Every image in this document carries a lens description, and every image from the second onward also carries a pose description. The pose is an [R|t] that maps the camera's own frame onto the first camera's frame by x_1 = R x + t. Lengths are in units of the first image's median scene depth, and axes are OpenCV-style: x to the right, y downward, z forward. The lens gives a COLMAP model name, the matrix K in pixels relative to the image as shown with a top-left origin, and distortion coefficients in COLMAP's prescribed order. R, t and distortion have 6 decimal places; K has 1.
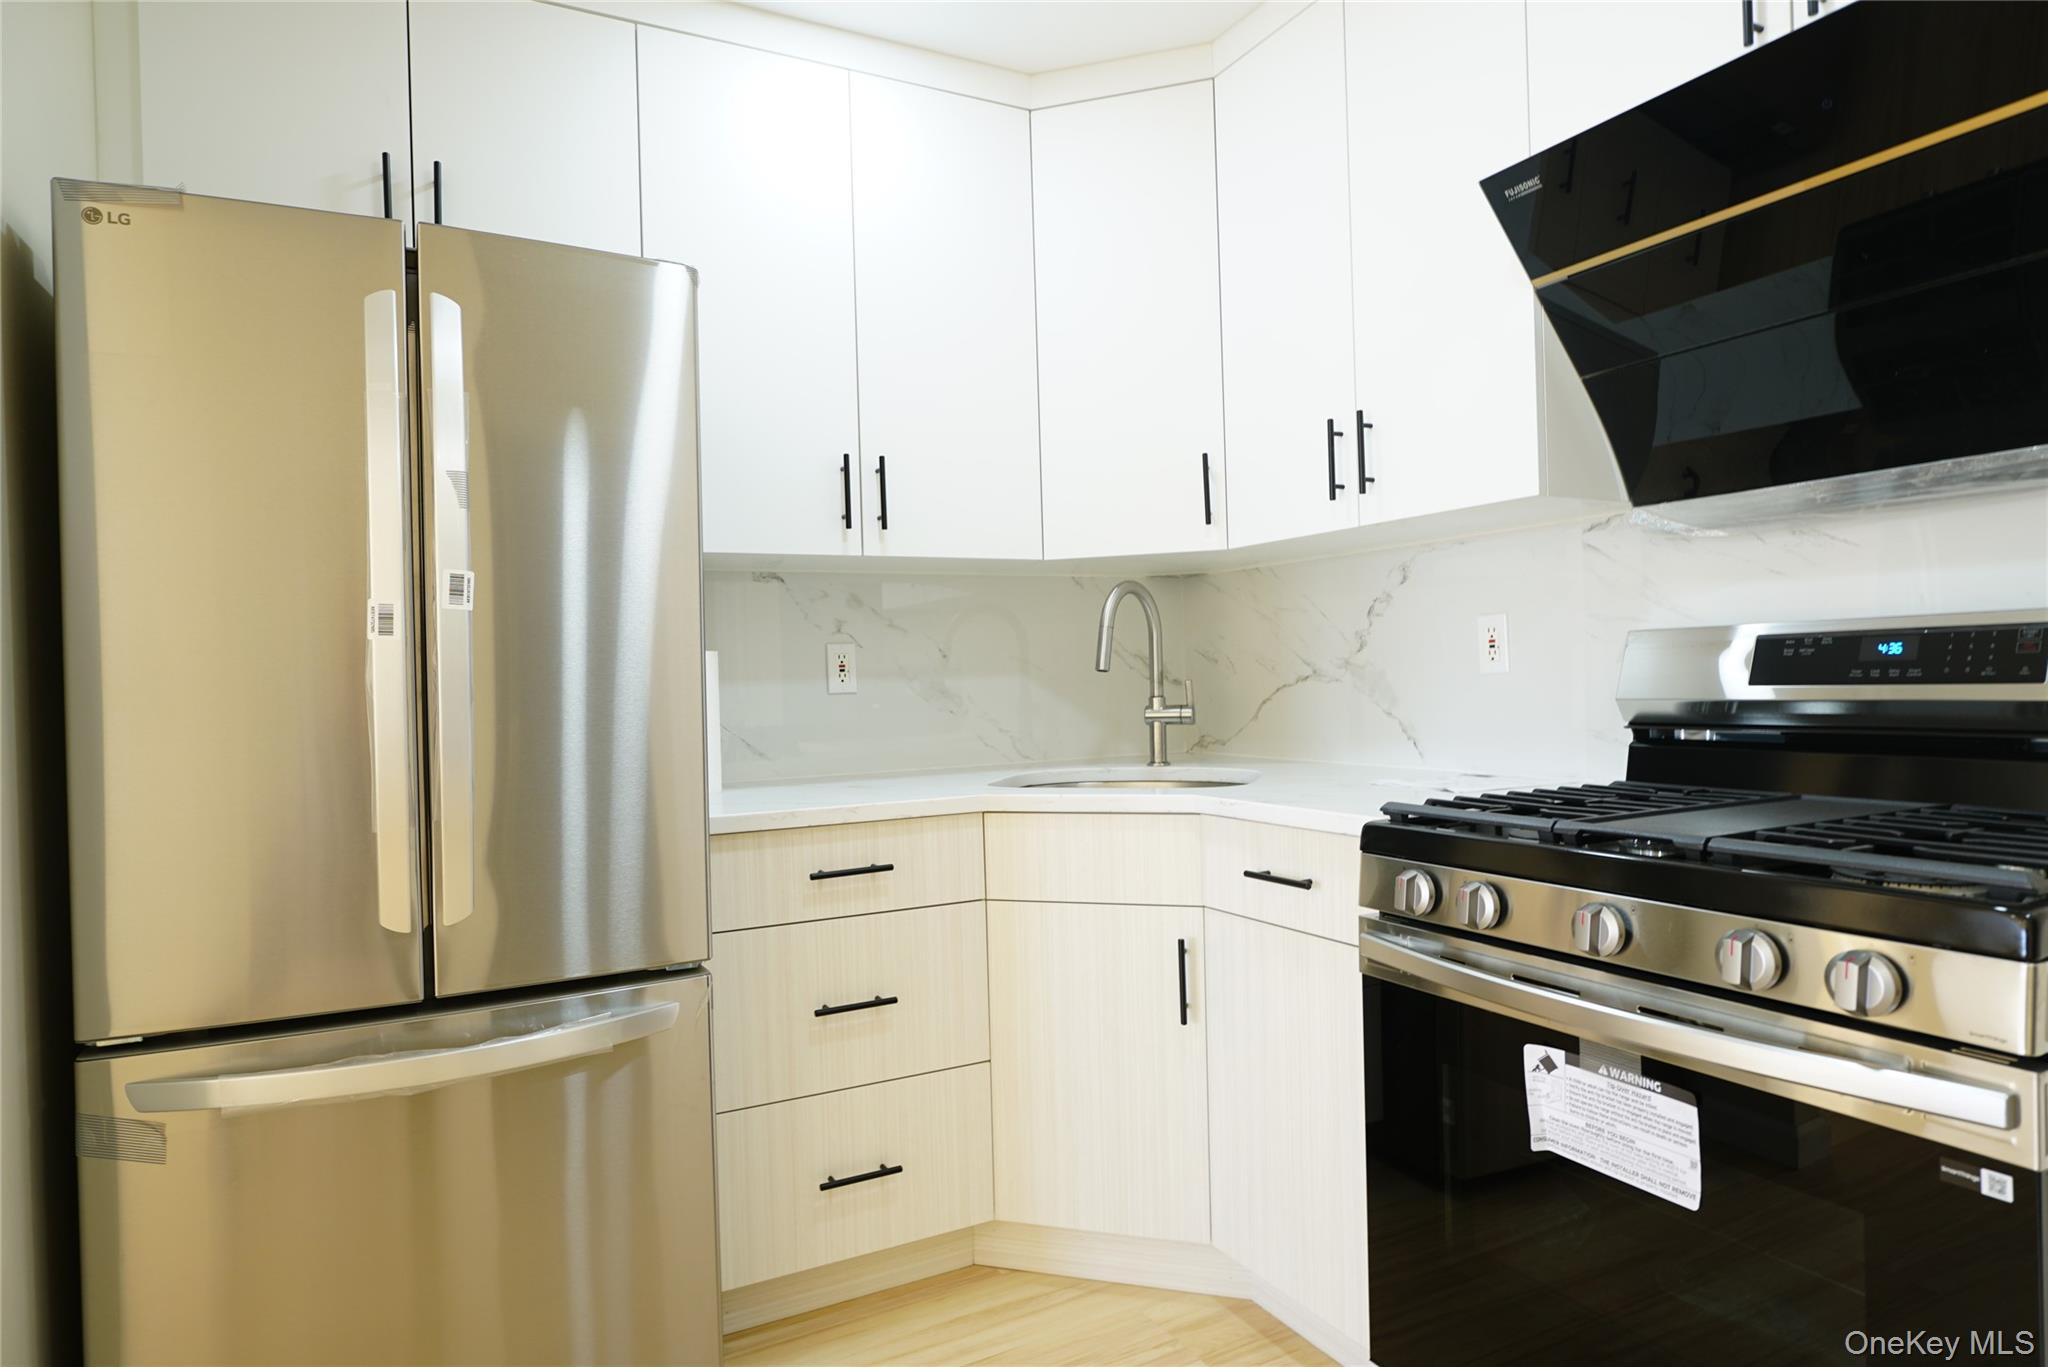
lens RADIAL K [[1181.0, 0, 1024.0], [0, 1181.0, 683.5], [0, 0, 1]] dist [-0.020920, 0.014529]
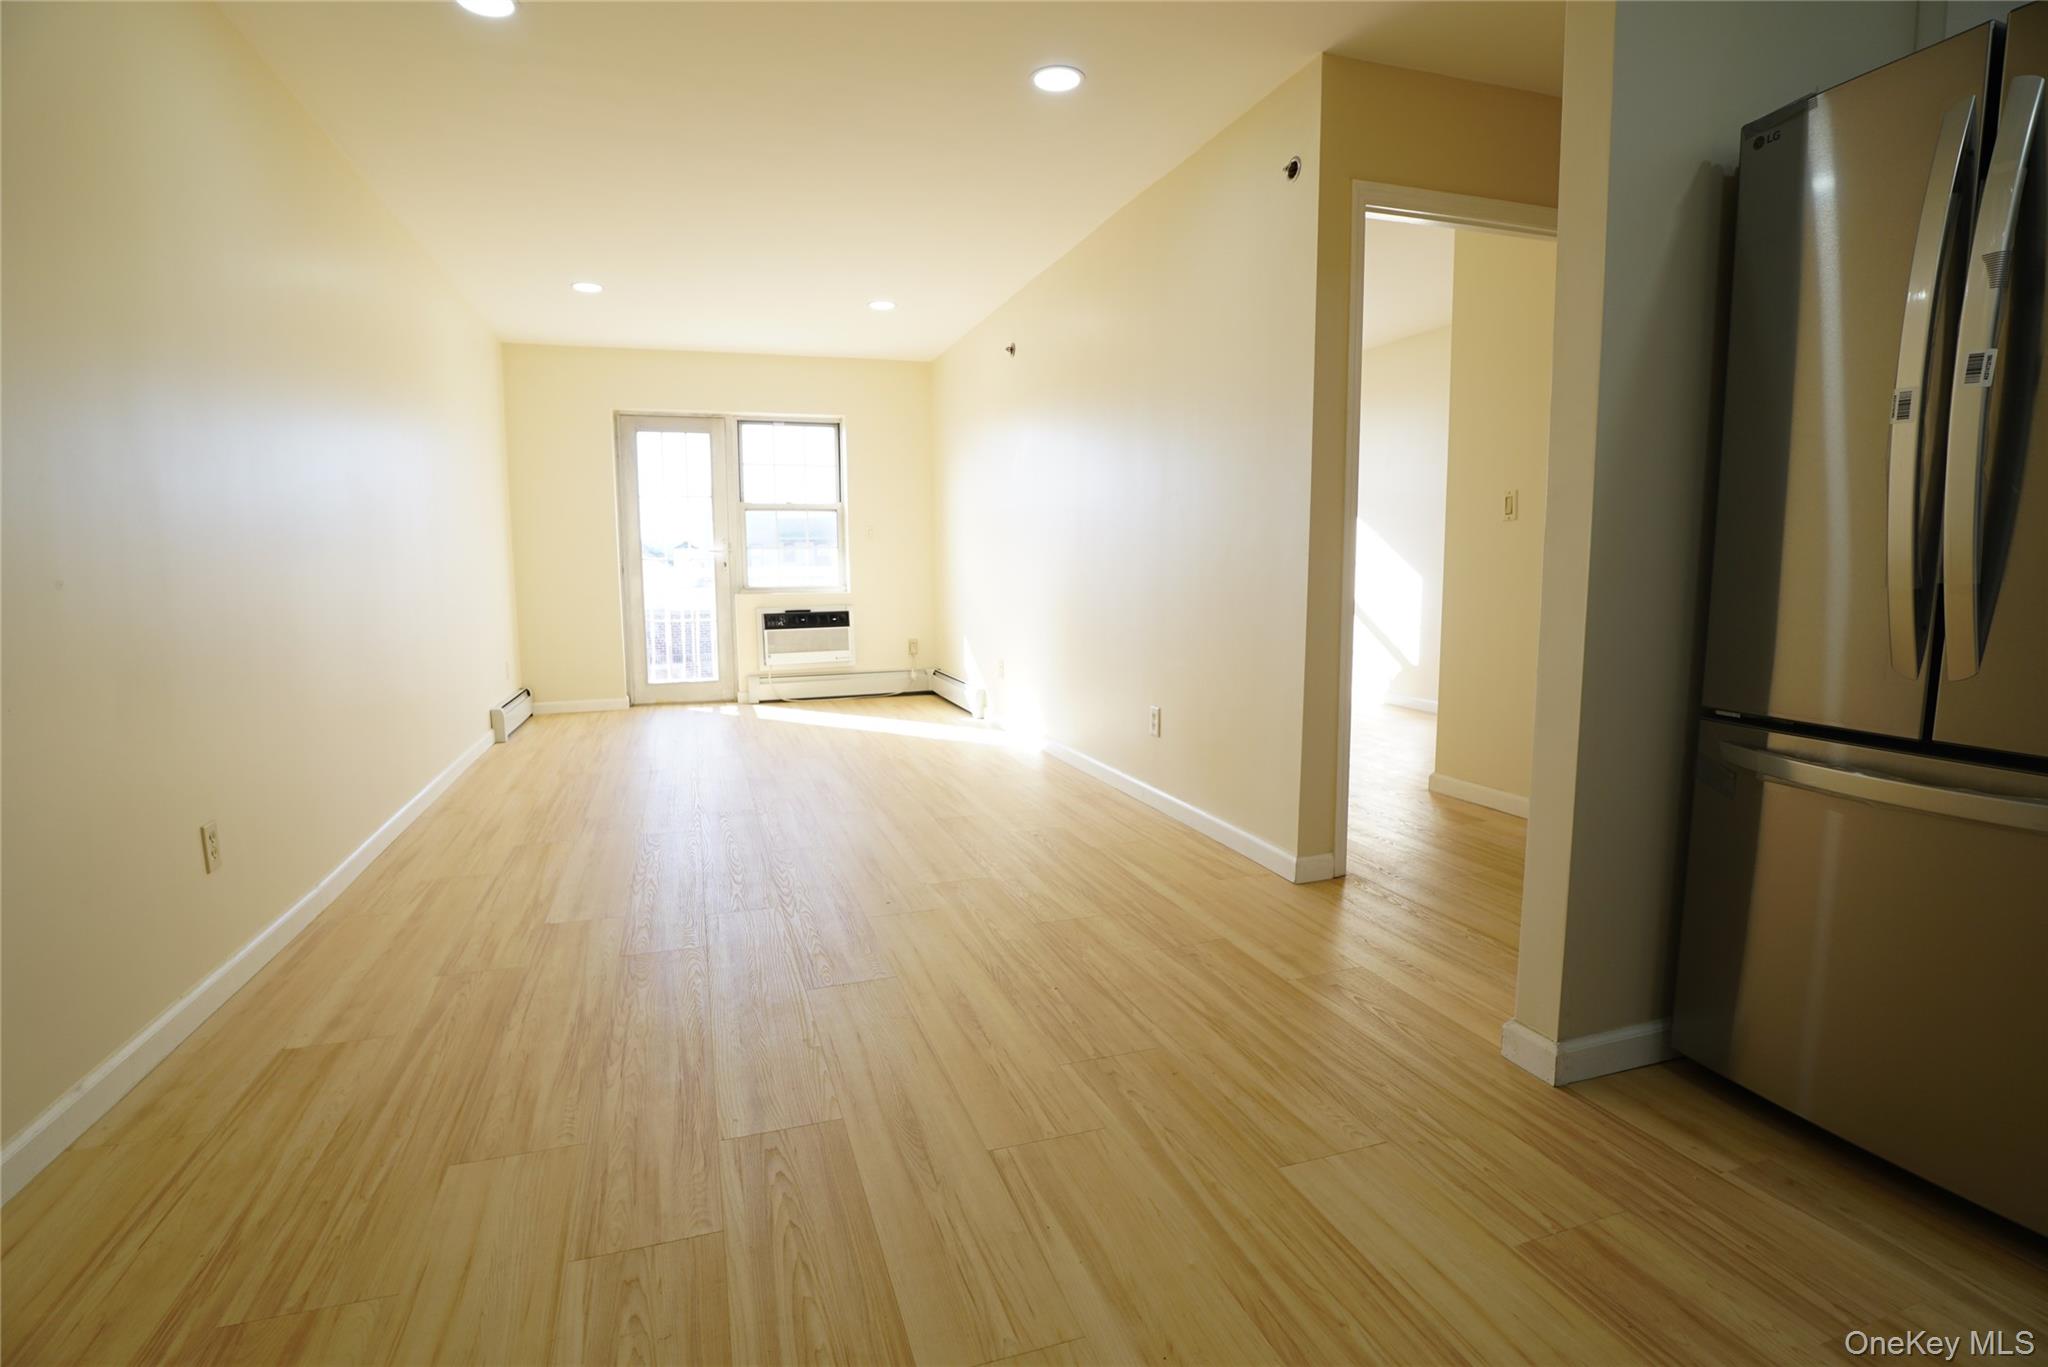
lens RADIAL K [[989.5, 0, 1011.6], [0, 989.5, 679.6], [0, 0, 1]] dist [-0.033098, 0.001280]
pose [[-0.172132, 0.147024, -0.974040, 0.447545], [0.008965, 0.988992, 0.147696, 0.051561], [0.985033, 0.016691, -0.171555, 0.229305]]
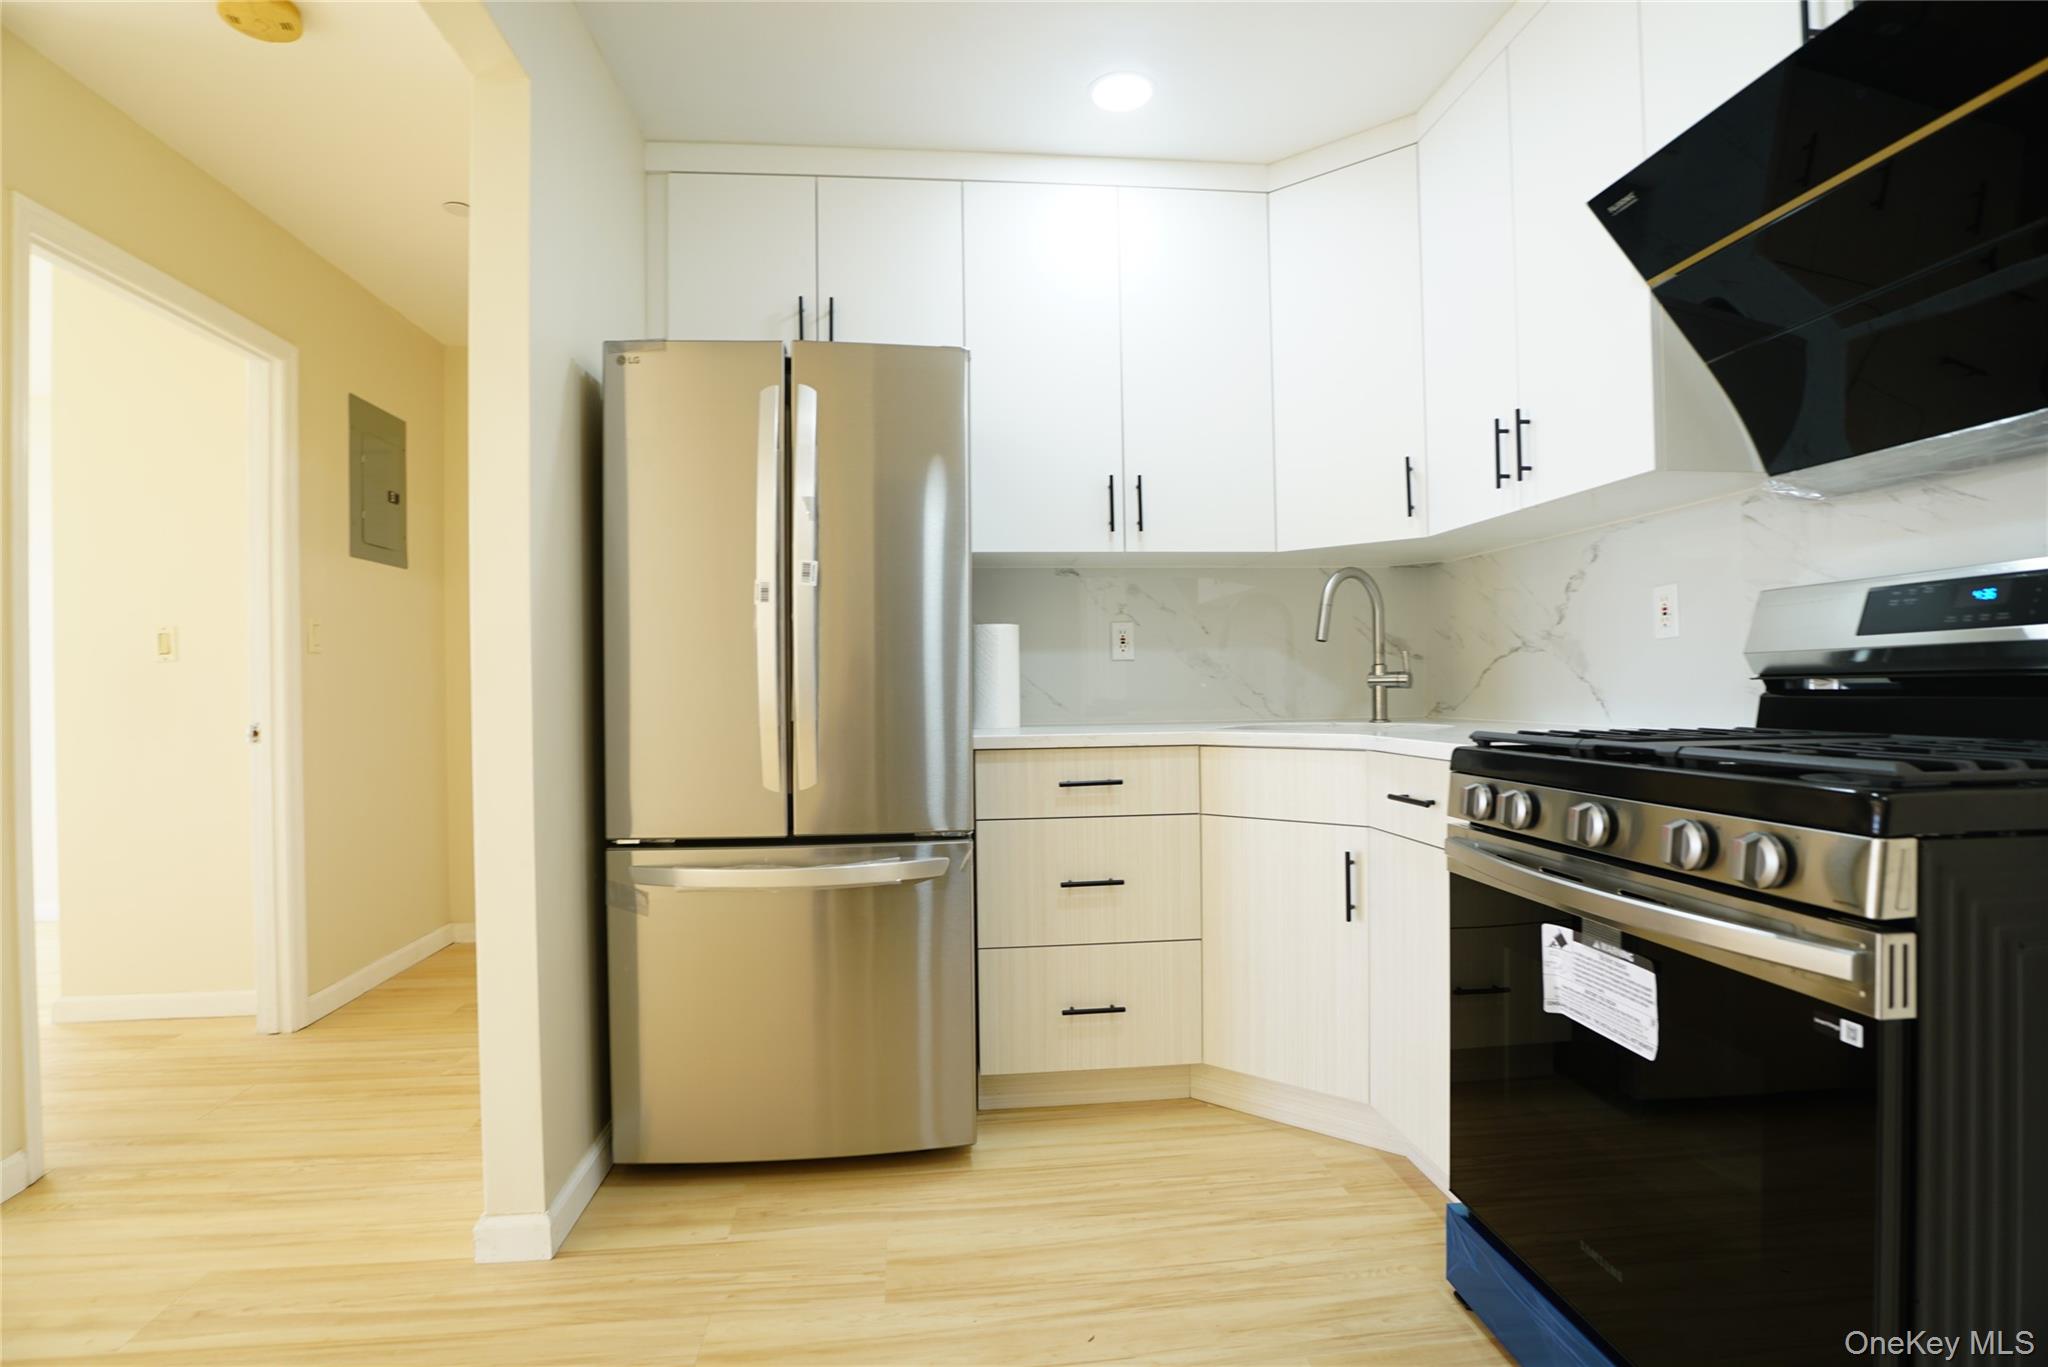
lens RADIAL K [[989.5, 0, 1011.6], [0, 989.5, 679.6], [0, 0, 1]] dist [-0.033098, 0.001280]
pose [[0.927554, 0.012079, -0.373495, 0.208748], [-0.013242, 0.999912, -0.000549, 0.047293], [0.373456, 0.005455, 0.927632, -0.090300]]
